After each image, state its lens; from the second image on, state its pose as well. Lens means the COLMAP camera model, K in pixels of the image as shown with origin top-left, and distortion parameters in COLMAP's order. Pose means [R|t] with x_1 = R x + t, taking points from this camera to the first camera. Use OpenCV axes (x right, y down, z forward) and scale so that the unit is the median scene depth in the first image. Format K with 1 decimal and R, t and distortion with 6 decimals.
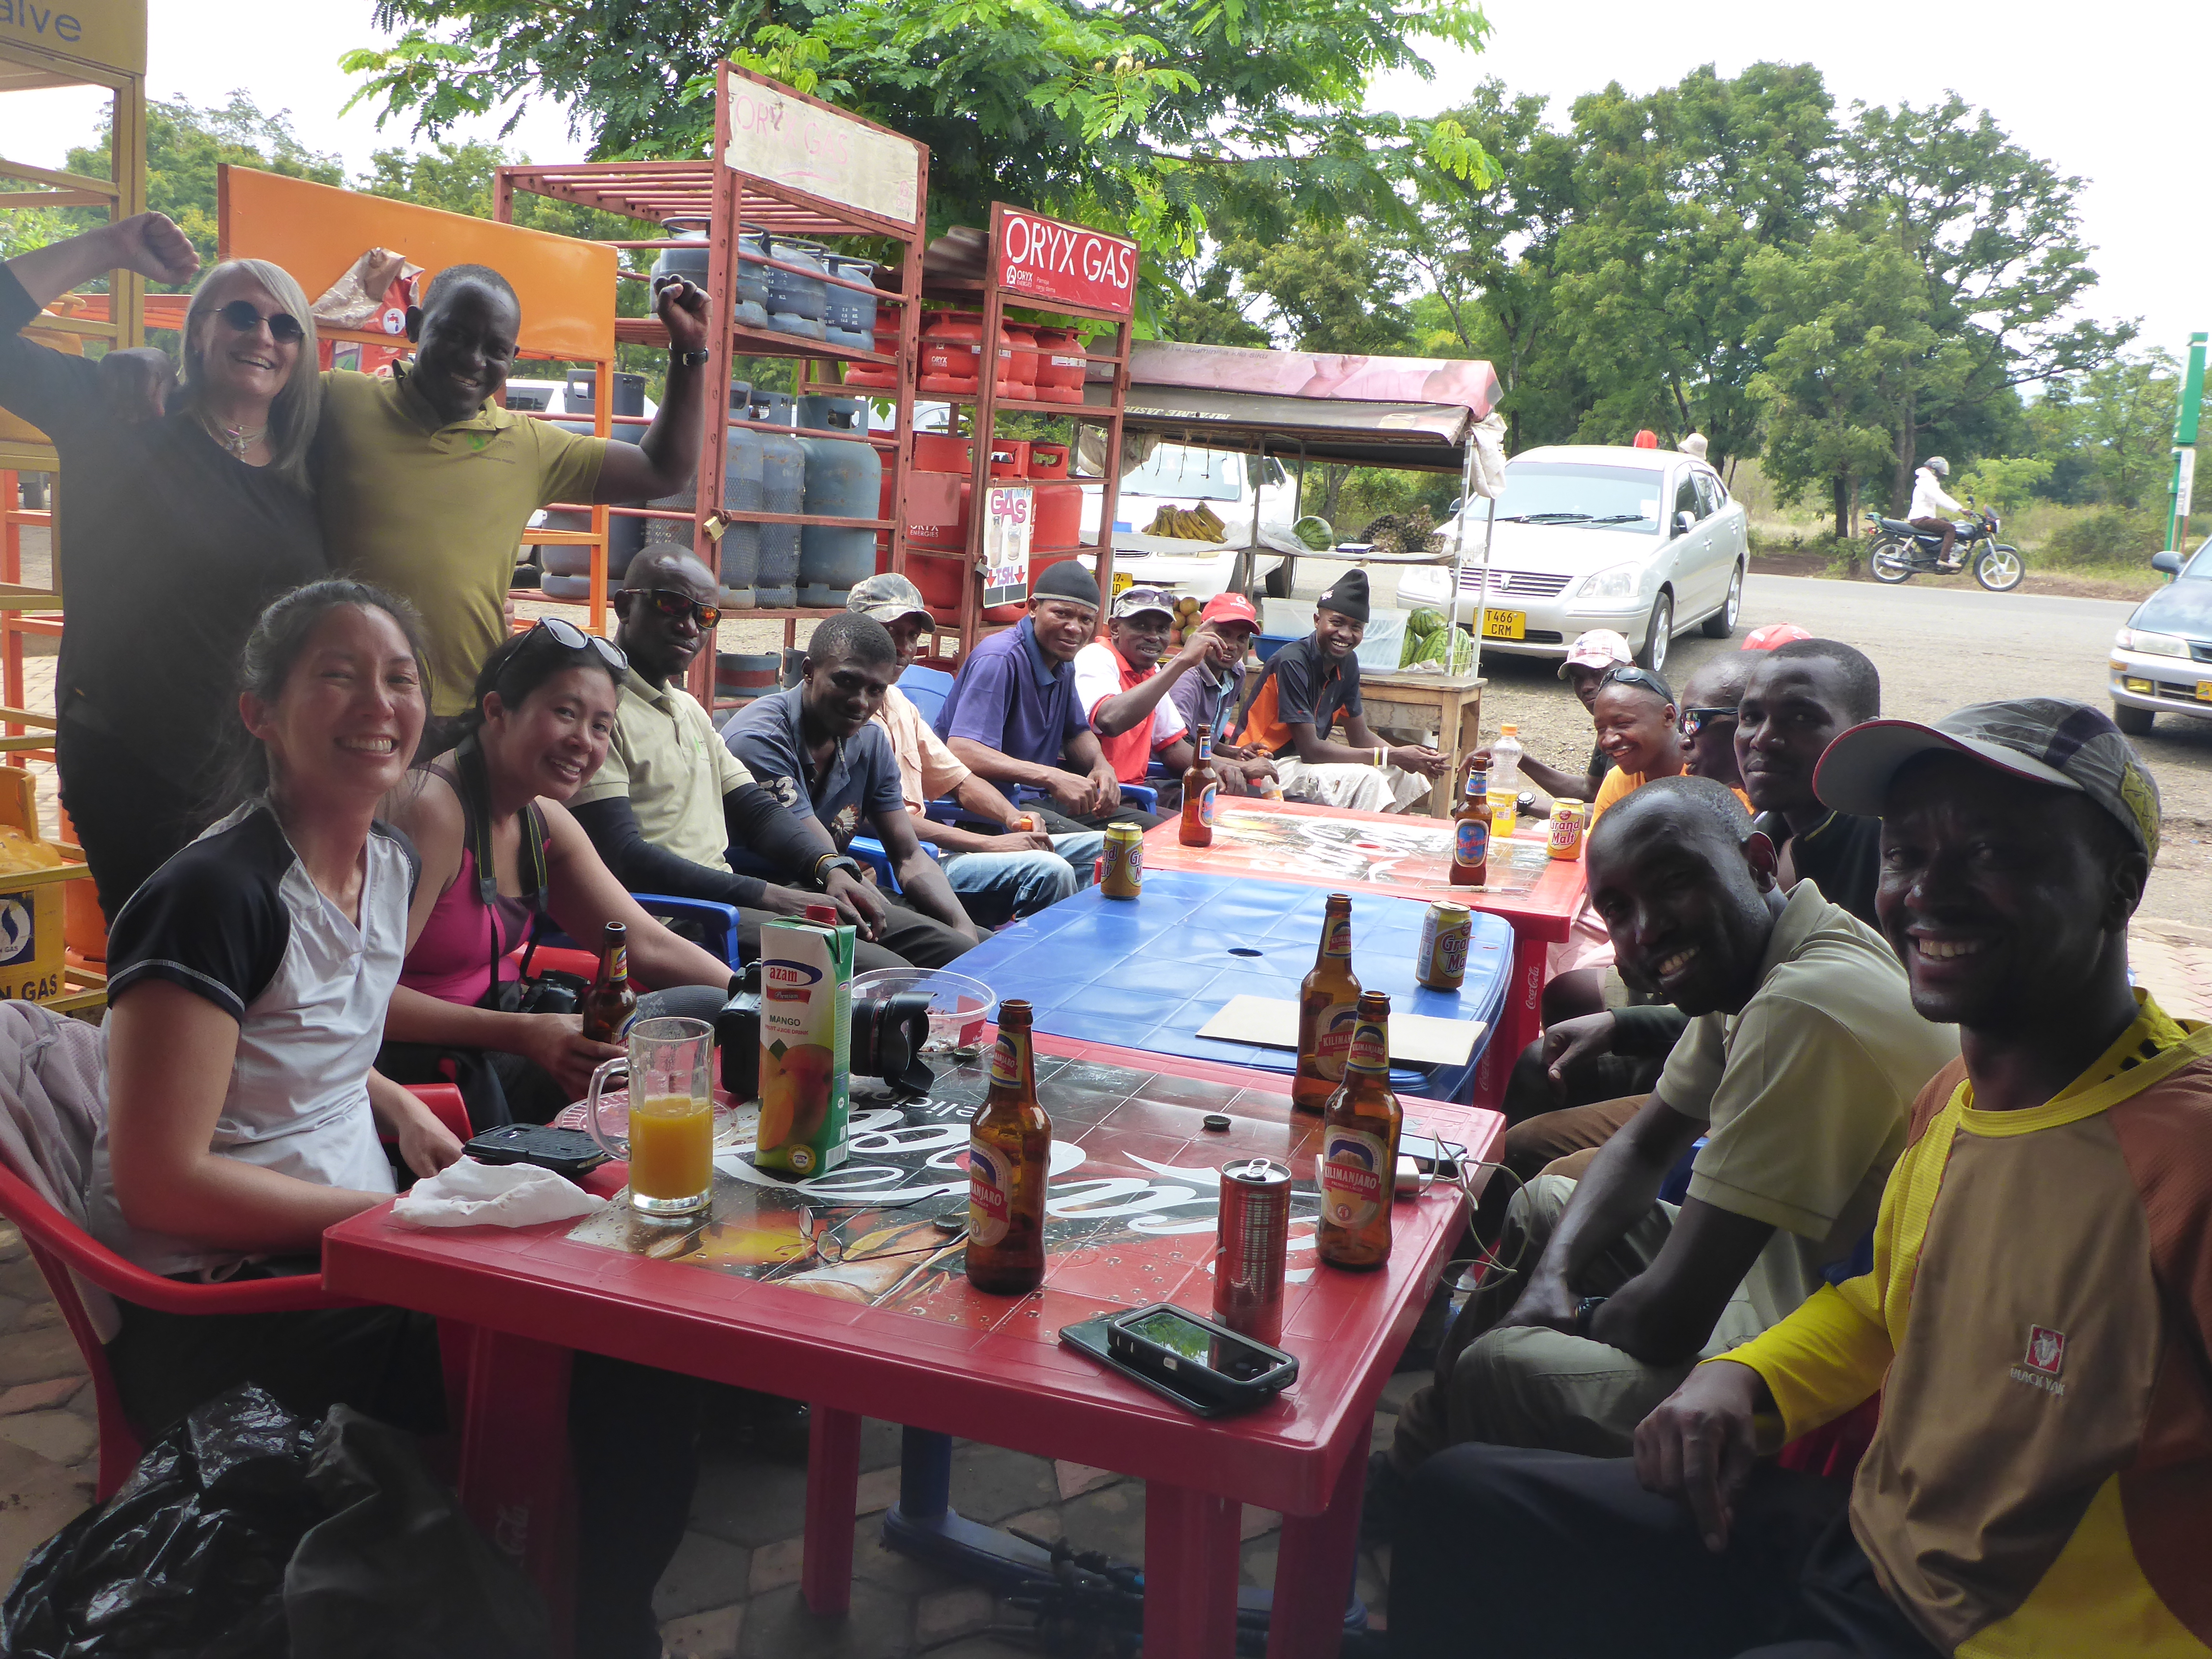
lens RADIAL K [[1980.4, 0, 1106.0], [0, 1980.4, 829.5], [0, 0, 1]] dist [-0.014426, 0.007173]
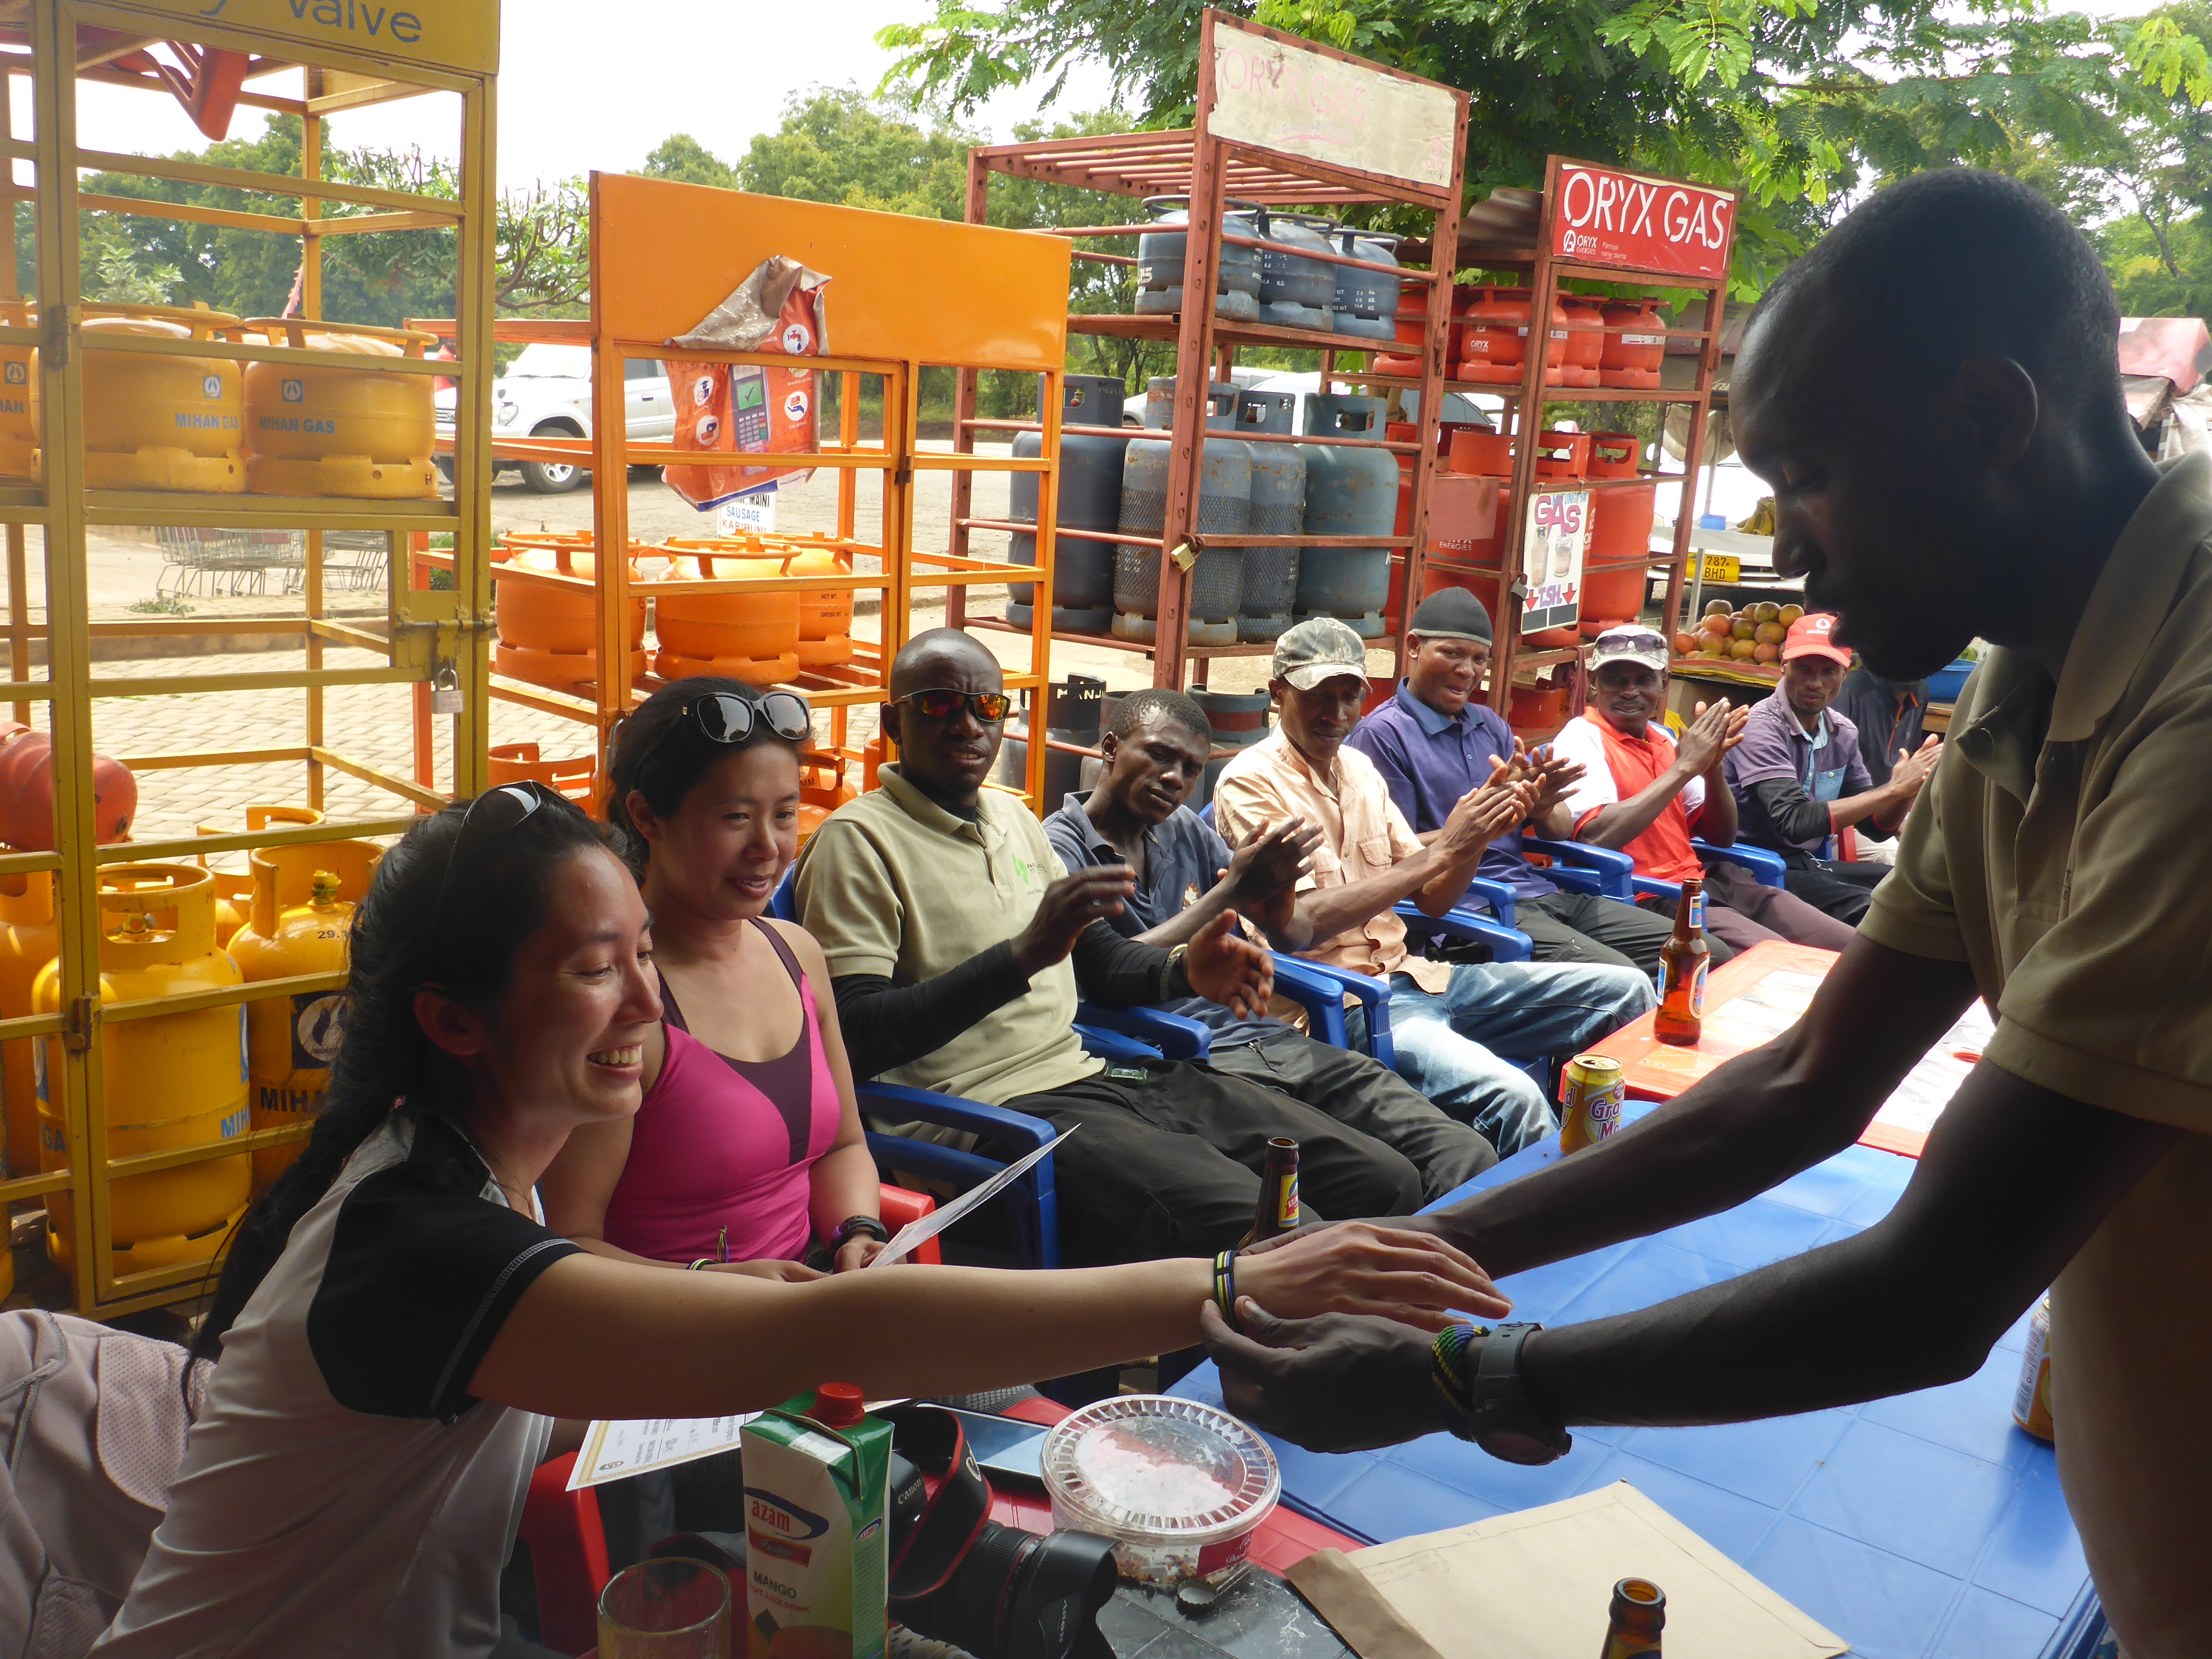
lens RADIAL K [[1928.2, 0, 1097.7], [0, 1928.2, 810.4], [0, 0, 1]] dist [-0.011877, -0.011174]
pose [[0.948480, 0.050168, -0.312840, 0.029518], [-0.042456, 0.998604, 0.031421, -0.055520], [0.313979, -0.016520, 0.949286, 0.155668]]
